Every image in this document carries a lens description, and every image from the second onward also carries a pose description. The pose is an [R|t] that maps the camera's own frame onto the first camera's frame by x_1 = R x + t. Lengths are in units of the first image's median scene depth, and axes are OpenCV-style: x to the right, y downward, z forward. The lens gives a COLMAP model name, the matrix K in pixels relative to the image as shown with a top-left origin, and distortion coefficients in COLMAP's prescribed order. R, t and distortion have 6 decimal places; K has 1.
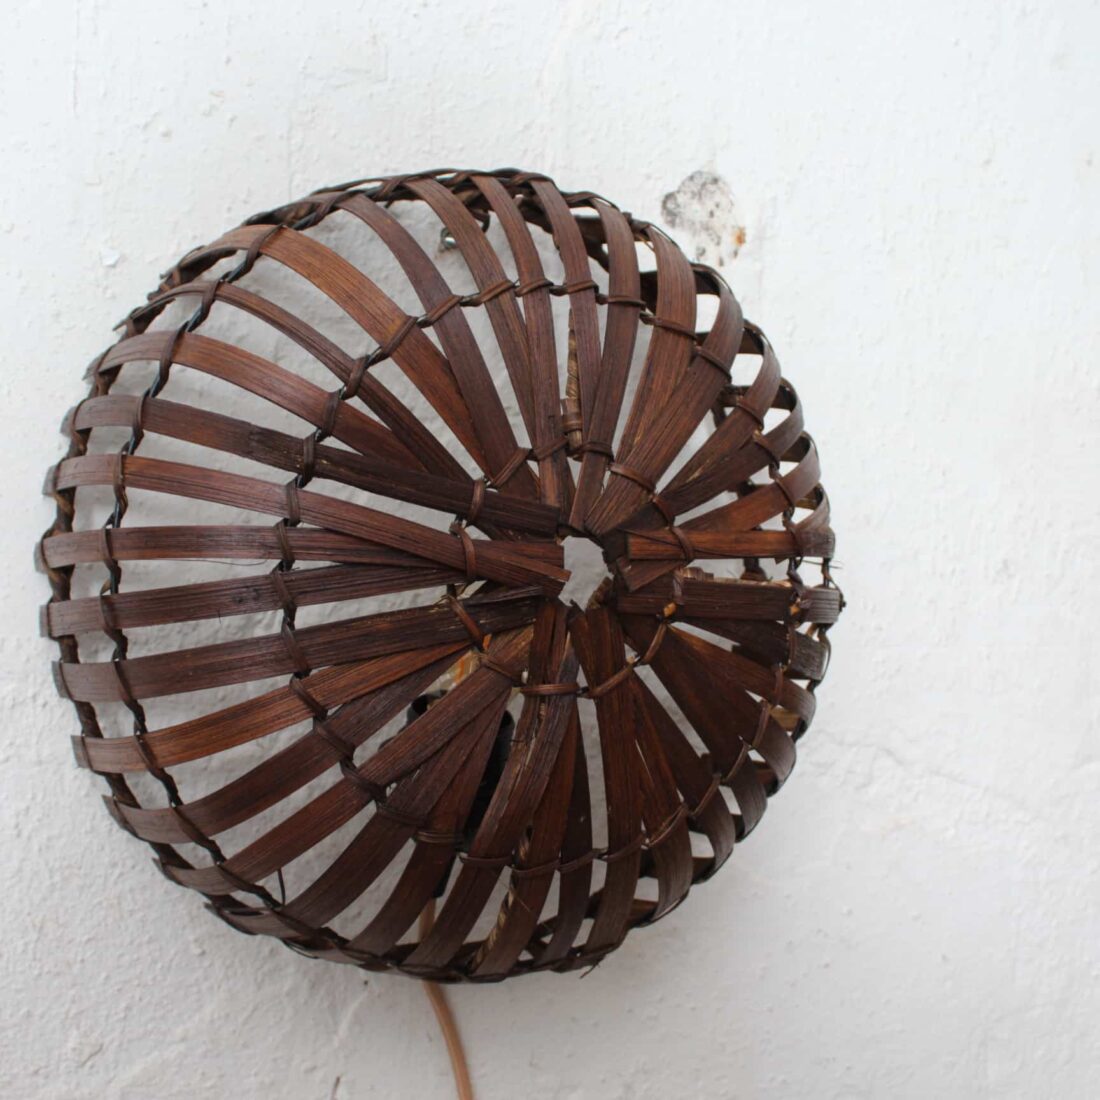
lens RADIAL K [[1594.0, 0, 472.1], [0, 1594.0, 547.7], [0, 0, 1]] dist [-0.092125, -0.041549]
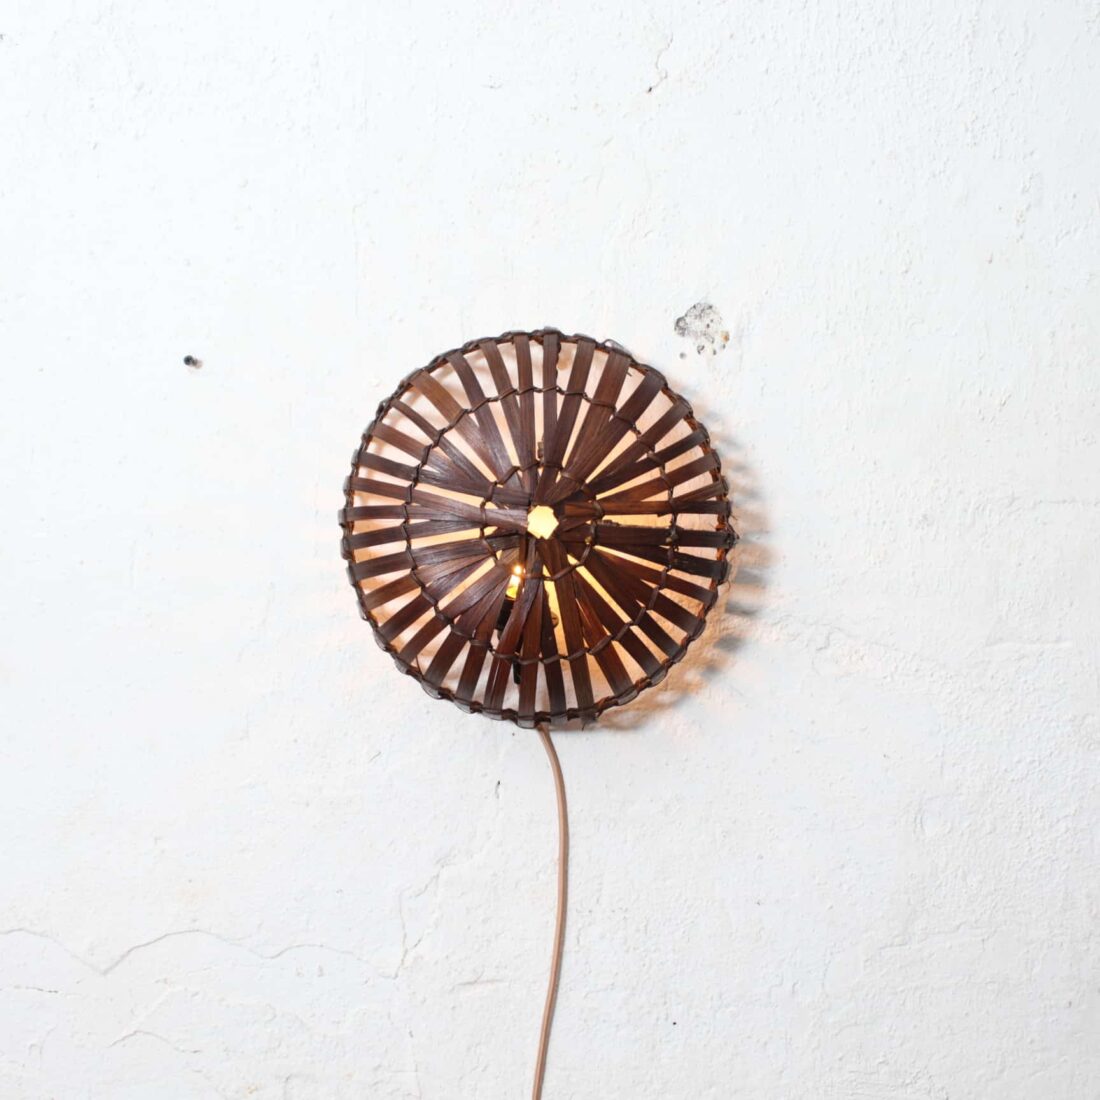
lens RADIAL K [[1630.8, 0, 550.0], [0, 1630.8, 550.0], [0, 0, 1]] dist [-0.113161, 0.061141]
pose [[0.909805, -0.015480, -0.414748, 0.894088], [0.018971, 0.999811, 0.004300, 0.039142], [0.414603, -0.011780, 0.909926, -0.906212]]
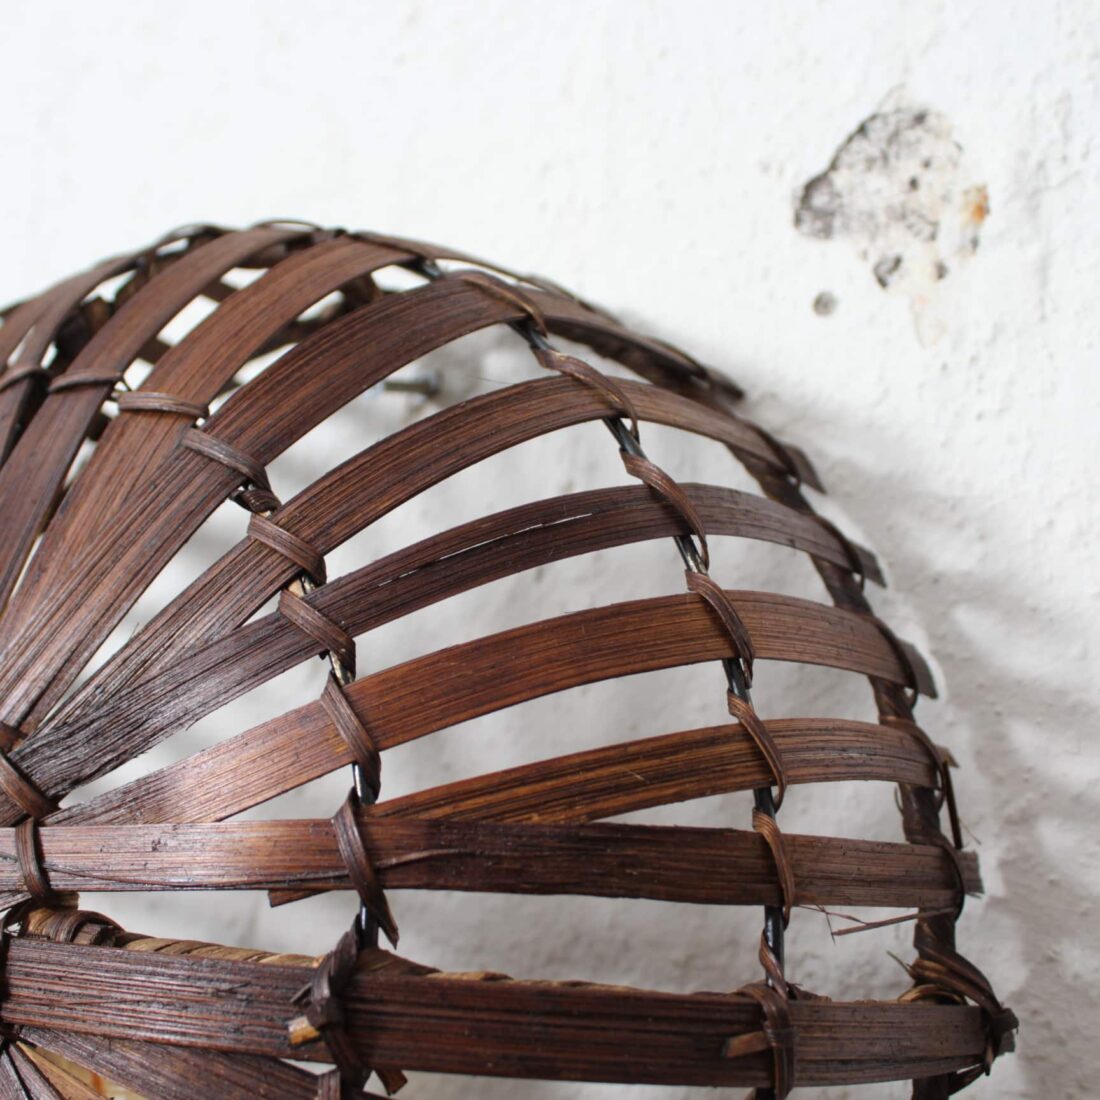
lens RADIAL K [[1630.8, 0, 550.0], [0, 1630.8, 550.0], [0, 0, 1]] dist [-0.113161, 0.061141]
pose [[0.539867, -0.210372, -0.815038, 0.552333], [-0.018136, 0.965134, -0.261127, 0.028280], [0.841555, 0.155755, 0.517229, 0.802850]]
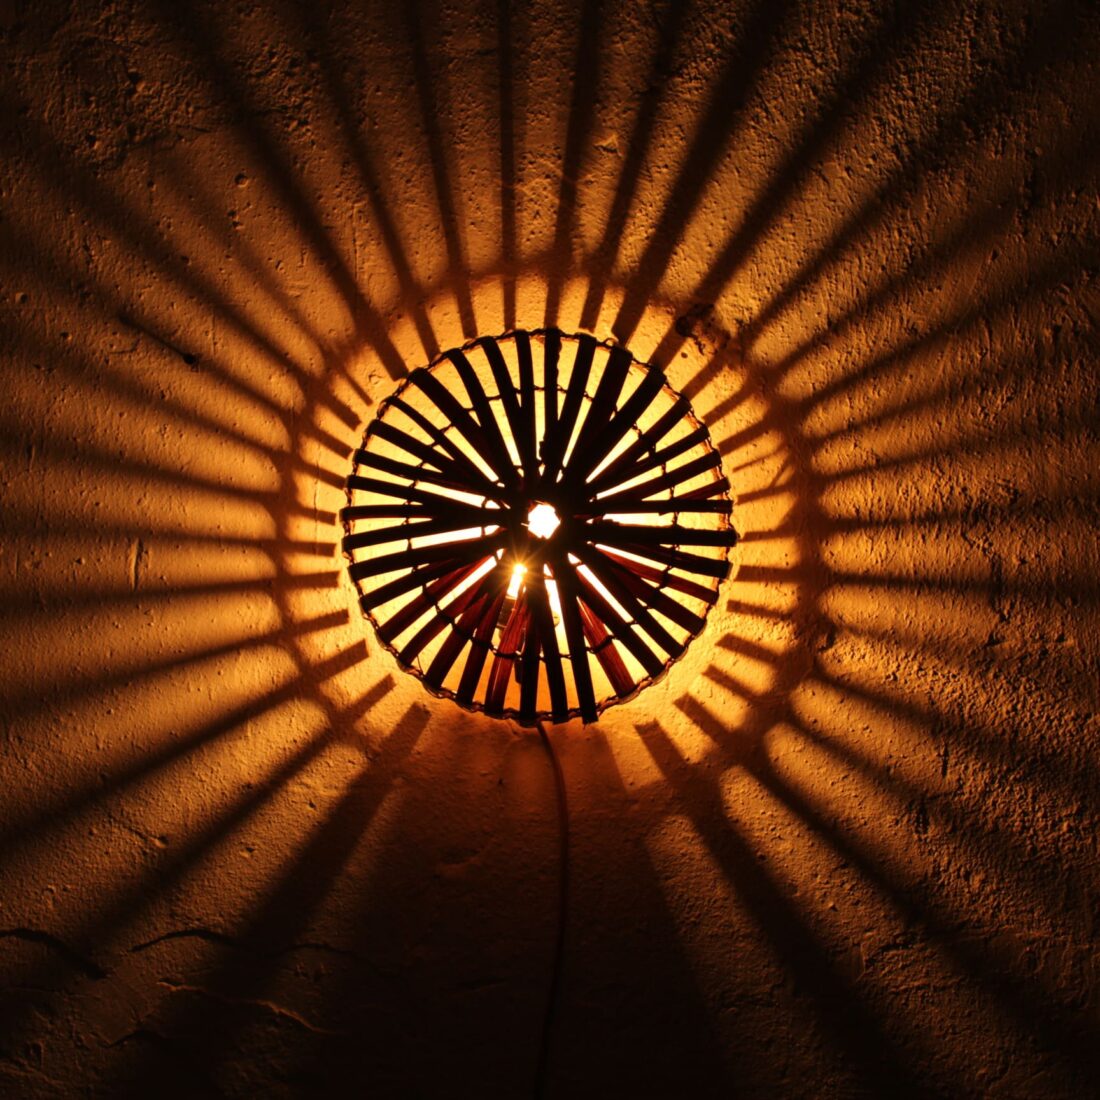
lens RADIAL K [[1594.0, 0, 472.1], [0, 1594.0, 547.7], [0, 0, 1]] dist [-0.092125, -0.041549]
pose [[0.888120, -0.017402, -0.459283, 0.868876], [0.020973, 0.999776, 0.002675, 0.038824], [0.459134, -0.012008, 0.888286, -0.851568]]
